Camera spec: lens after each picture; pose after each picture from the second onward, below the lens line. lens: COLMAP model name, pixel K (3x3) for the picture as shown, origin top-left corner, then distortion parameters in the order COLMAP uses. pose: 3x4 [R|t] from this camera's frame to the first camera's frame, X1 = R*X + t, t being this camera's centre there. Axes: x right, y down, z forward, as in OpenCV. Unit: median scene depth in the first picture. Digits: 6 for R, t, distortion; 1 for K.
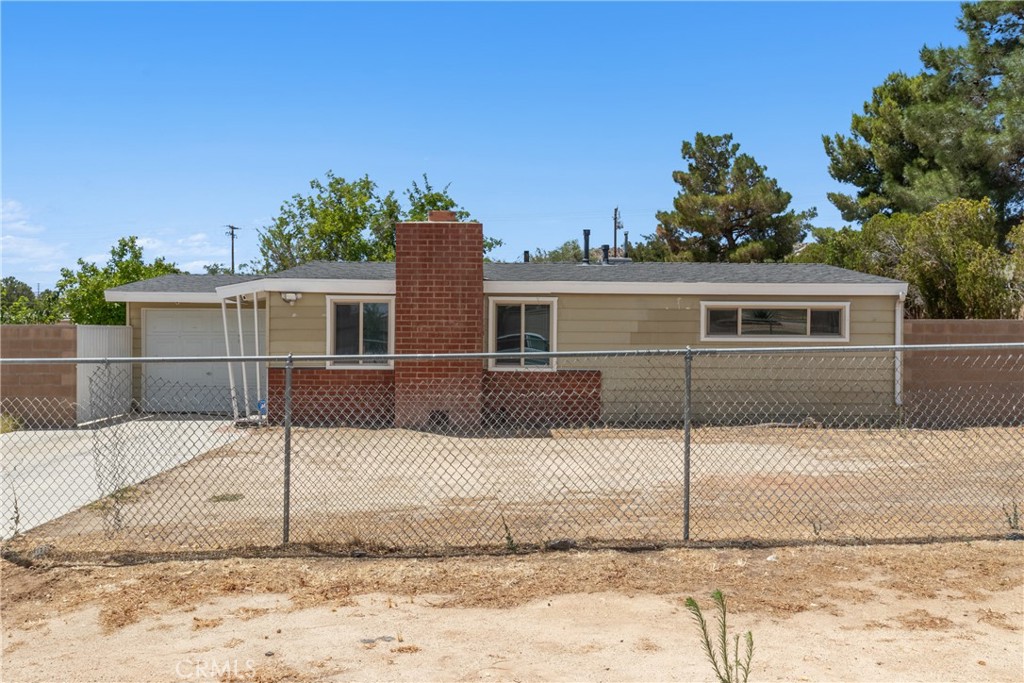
lens RADIAL K [[673.4, 0, 512.0], [0, 673.4, 341.5], [0, 0, 1]] dist [-0.002219, -0.000290]
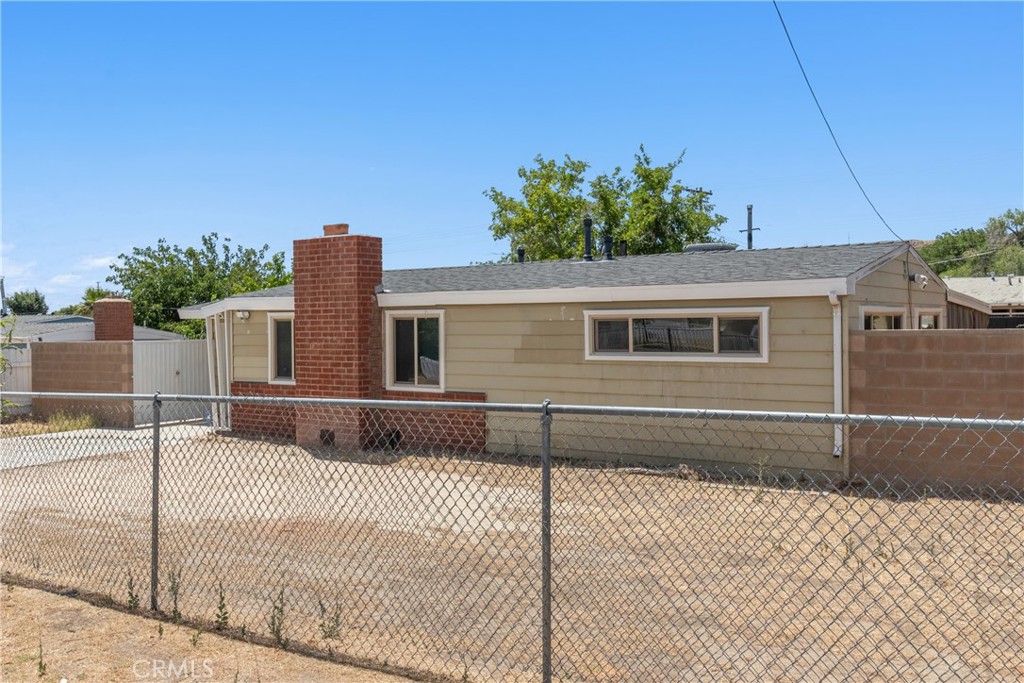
lens RADIAL K [[844.8, 0, 512.0], [0, 844.8, 341.5], [0, 0, 1]] dist [-0.001019, -0.000394]
pose [[0.849851, -0.004070, -0.527008, 0.737558], [0.004793, 0.999989, 0.000006, -0.023050], [0.527001, -0.002531, 0.849861, 0.097764]]
